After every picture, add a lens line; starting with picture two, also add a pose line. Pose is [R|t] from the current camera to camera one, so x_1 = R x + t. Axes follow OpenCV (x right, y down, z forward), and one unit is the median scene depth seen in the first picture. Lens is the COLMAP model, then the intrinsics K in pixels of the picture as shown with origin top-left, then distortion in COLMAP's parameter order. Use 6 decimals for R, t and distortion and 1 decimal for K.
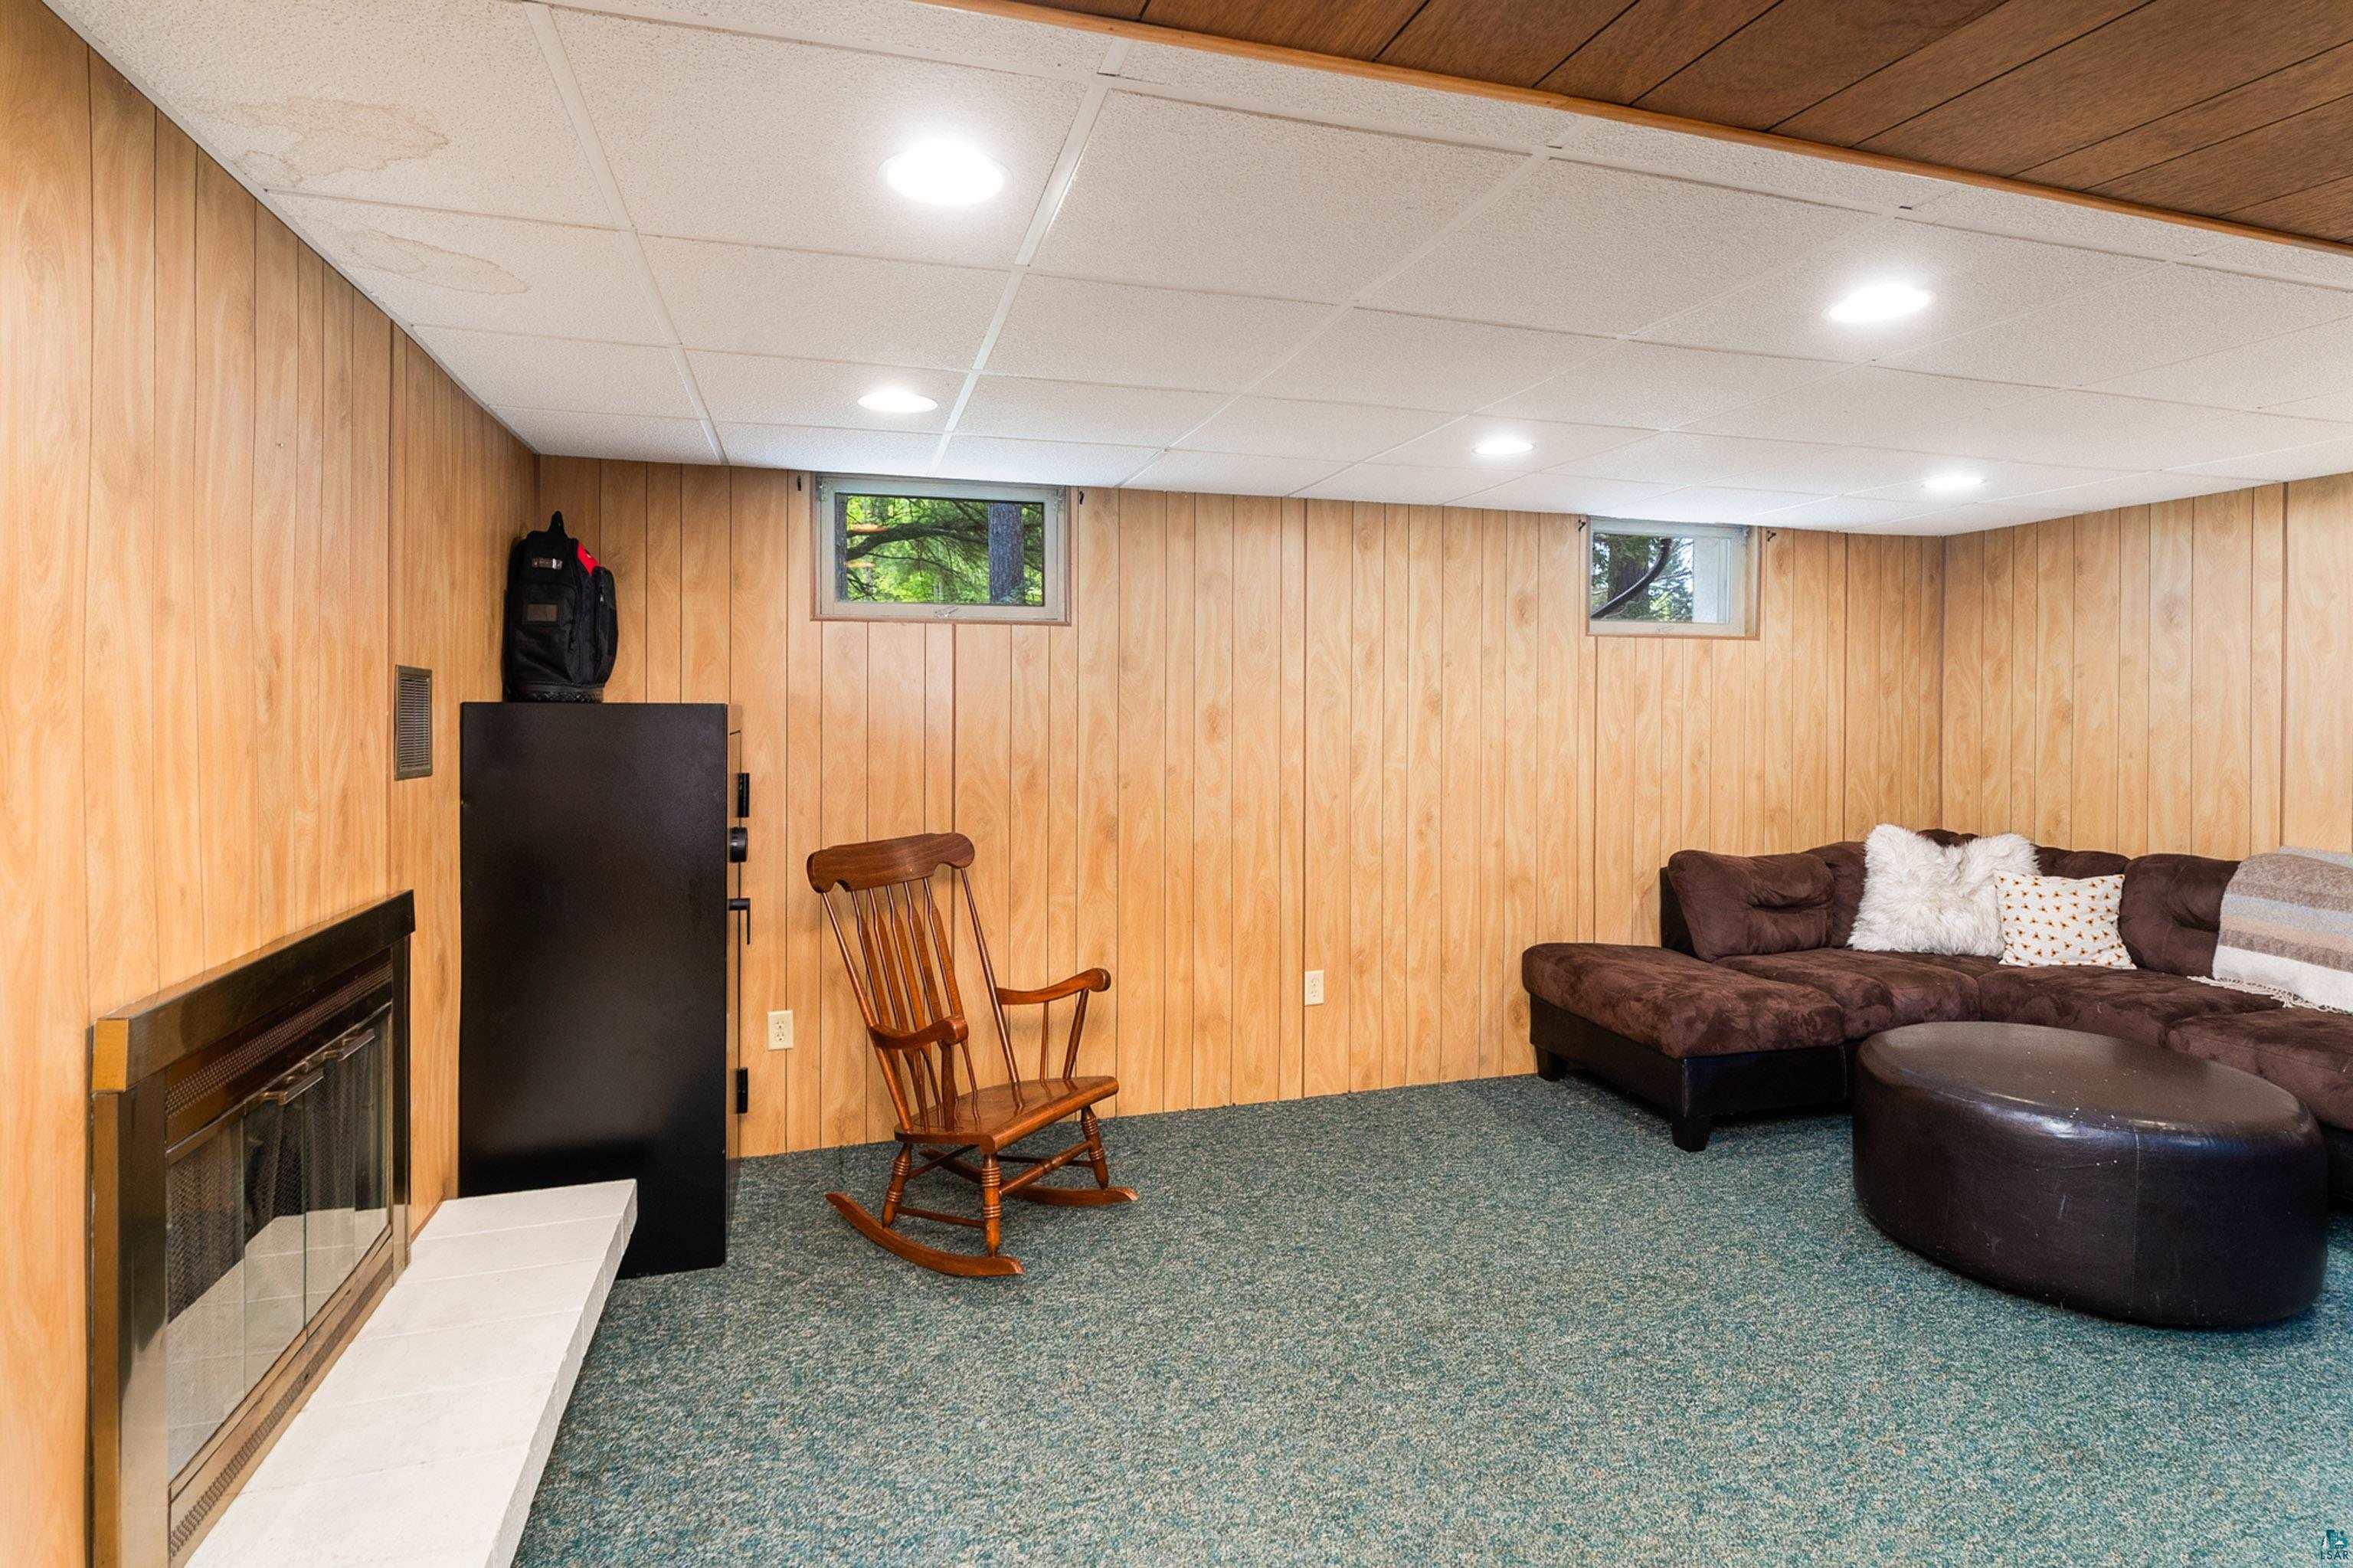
lens RADIAL K [[1127.6, 0, 1168.6], [0, 1127.6, 723.6], [0, 0, 1]] dist [-0.009887, 0.001156]
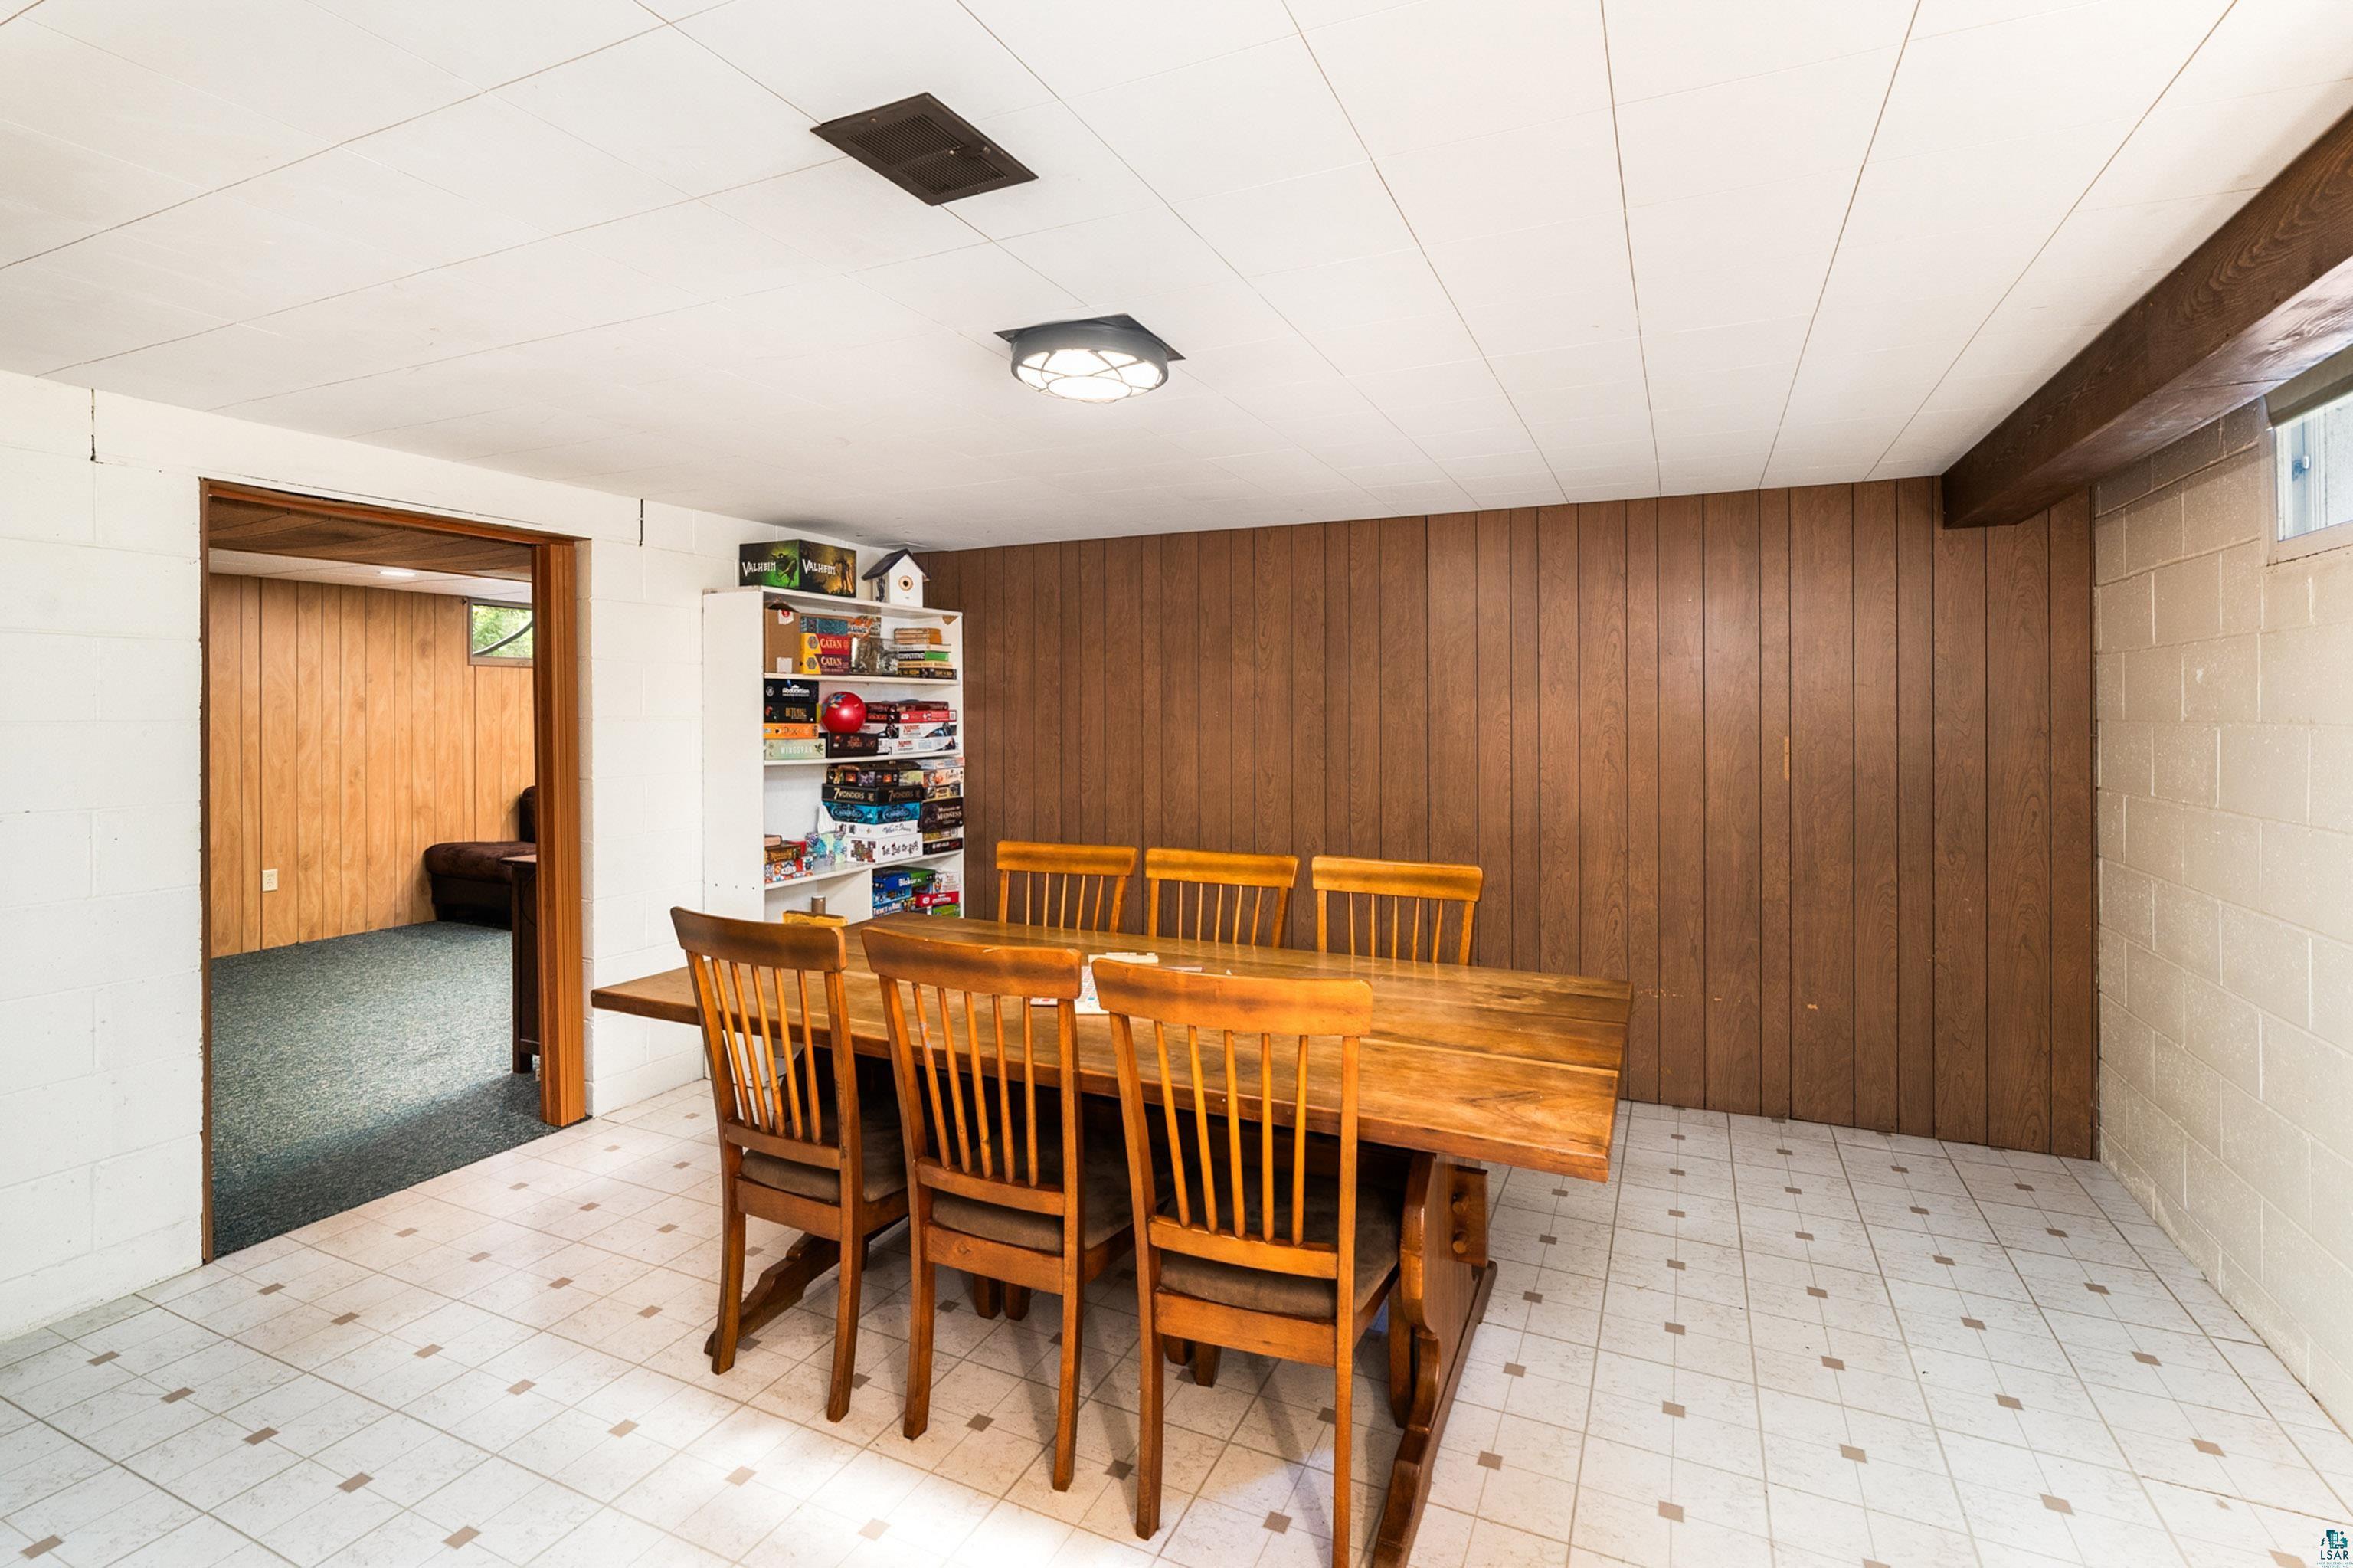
lens RADIAL K [[1085.7, 0, 1211.5], [0, 1085.7, 716.8], [0, 0, 1]] dist [-0.008348, 0.000512]
pose [[0.633578, -0.004452, 0.773666, -0.207827], [0.010990, 0.999934, -0.003246, 0.020051], [-0.773601, 0.010560, 0.633585, -1.011290]]
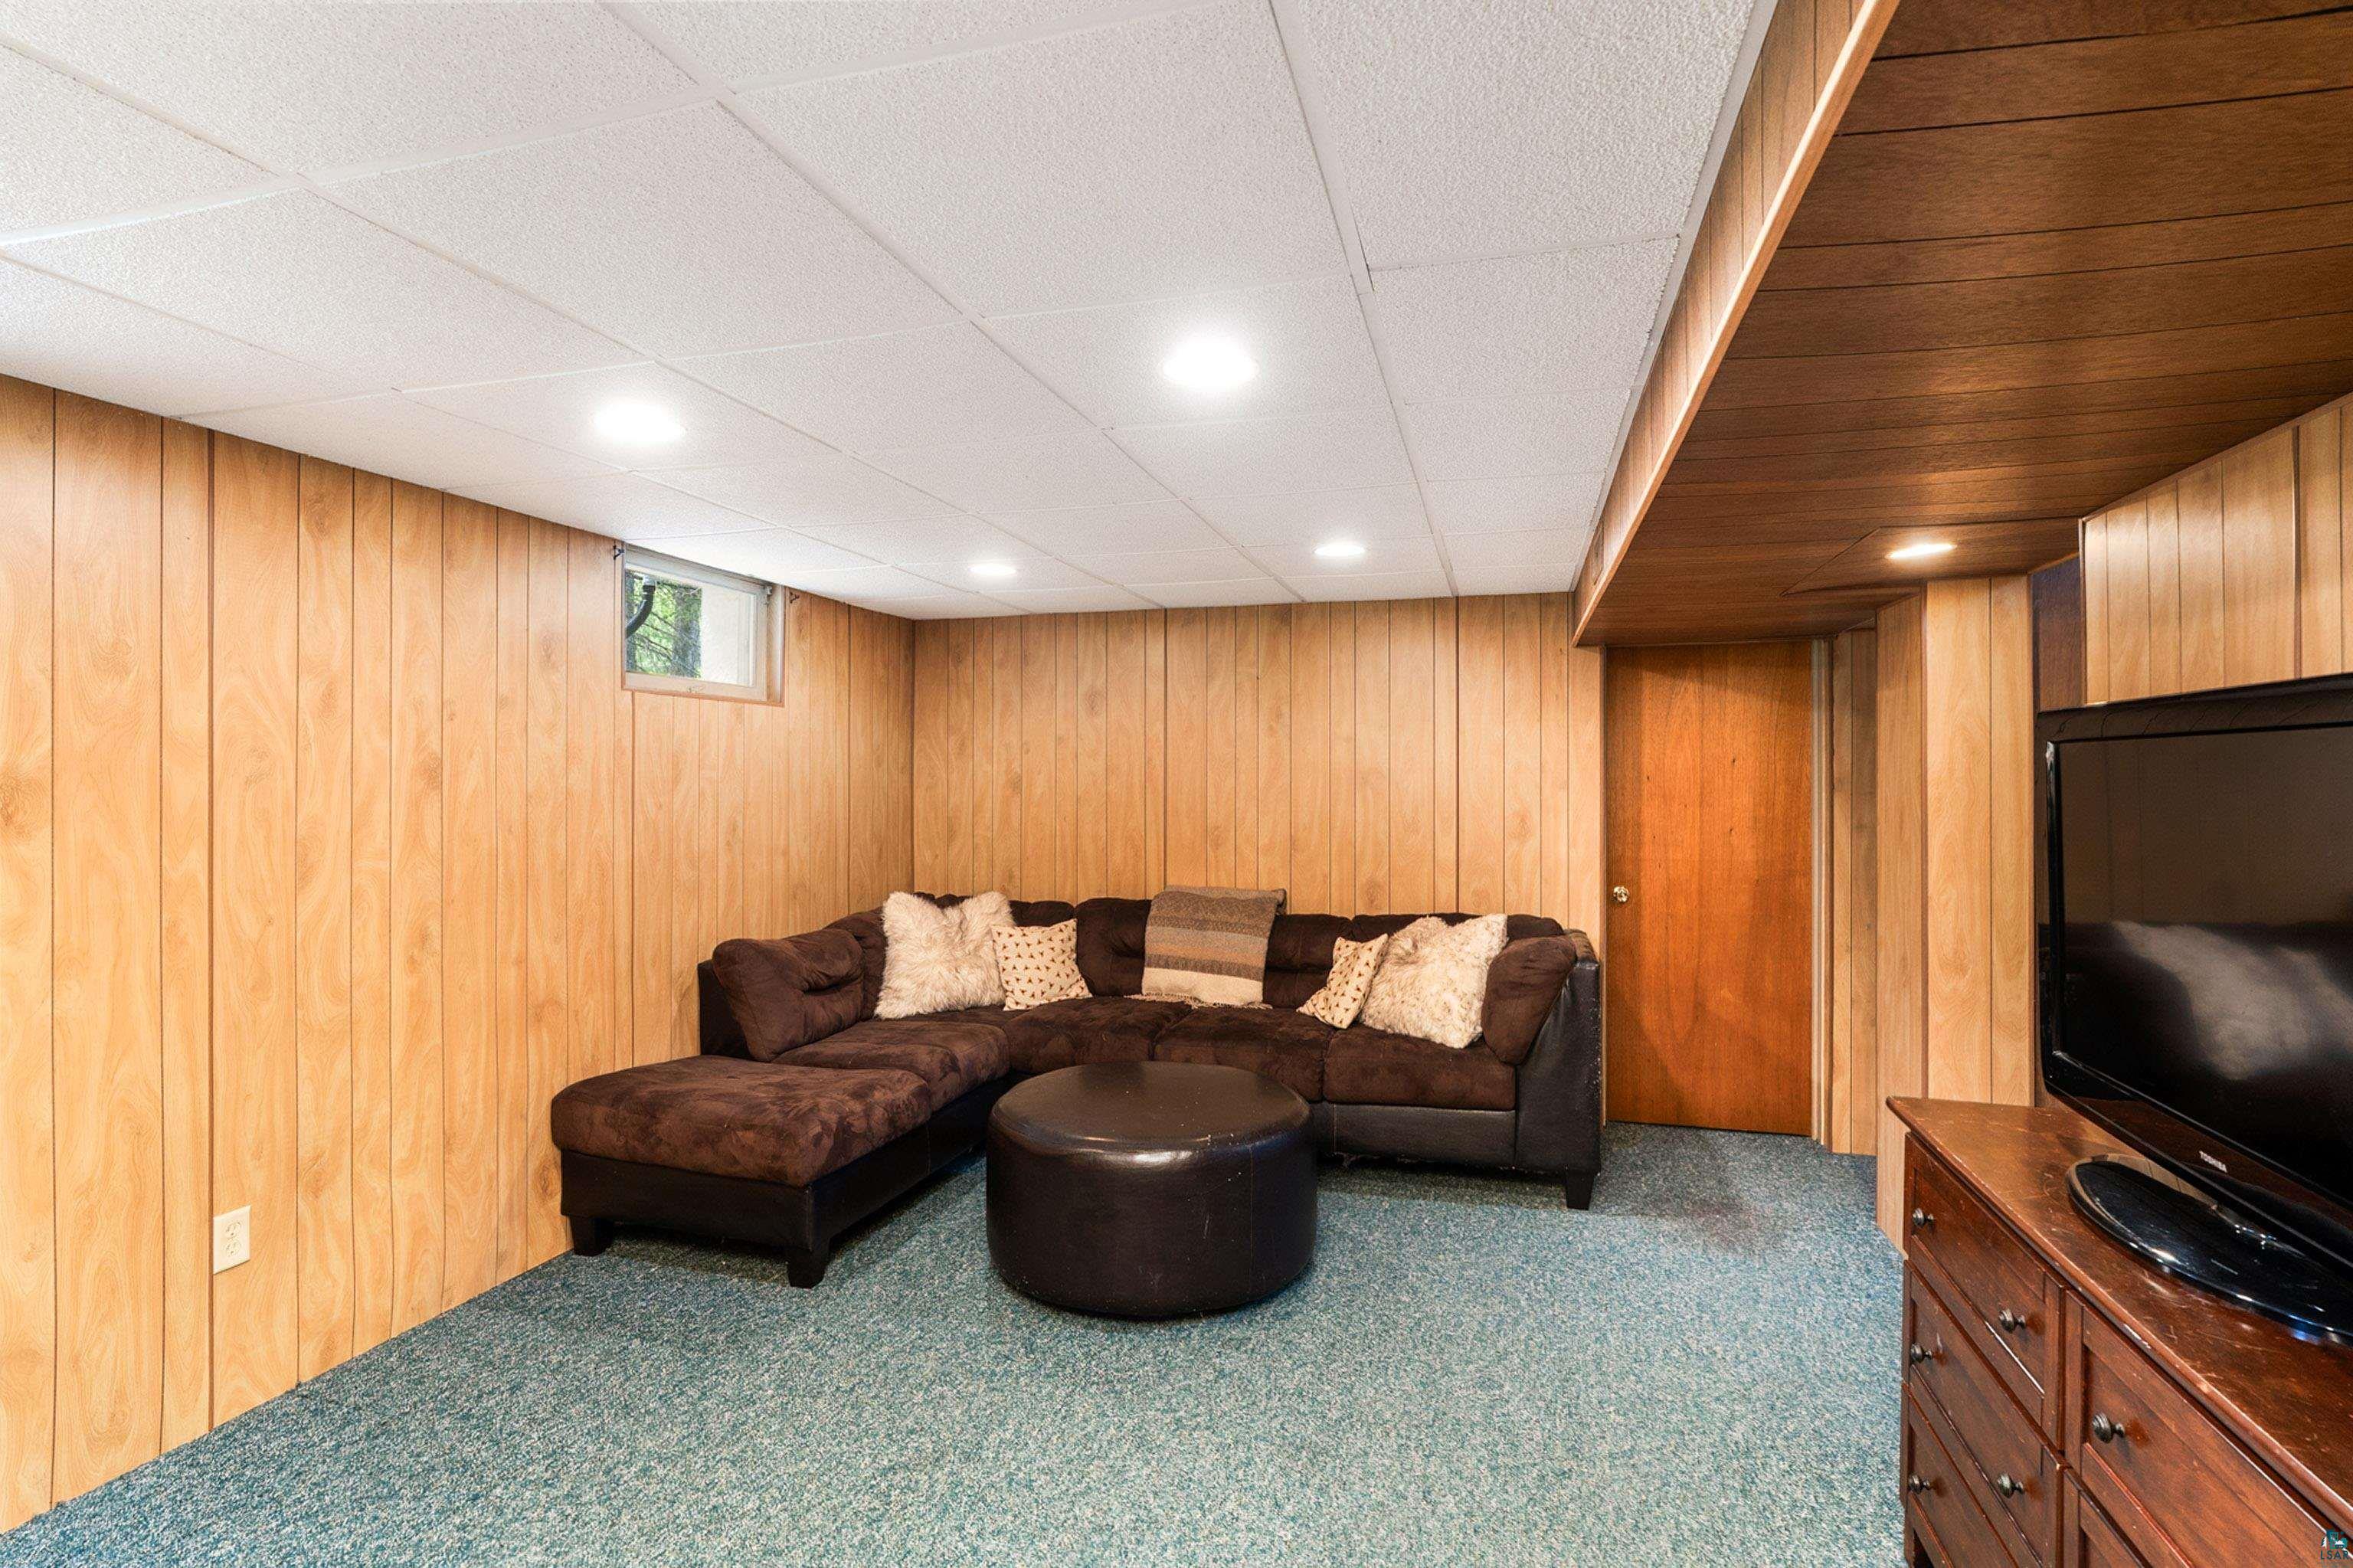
lens RADIAL K [[1127.6, 0, 1177.6], [0, 1127.6, 784.4], [0, 0, 1]] dist [-0.009887, 0.001156]
pose [[0.546151, -0.002085, 0.837684, -0.095739], [0.006798, 0.999975, -0.001944, -0.005862], [-0.837659, 0.006756, 0.546152, 0.238977]]
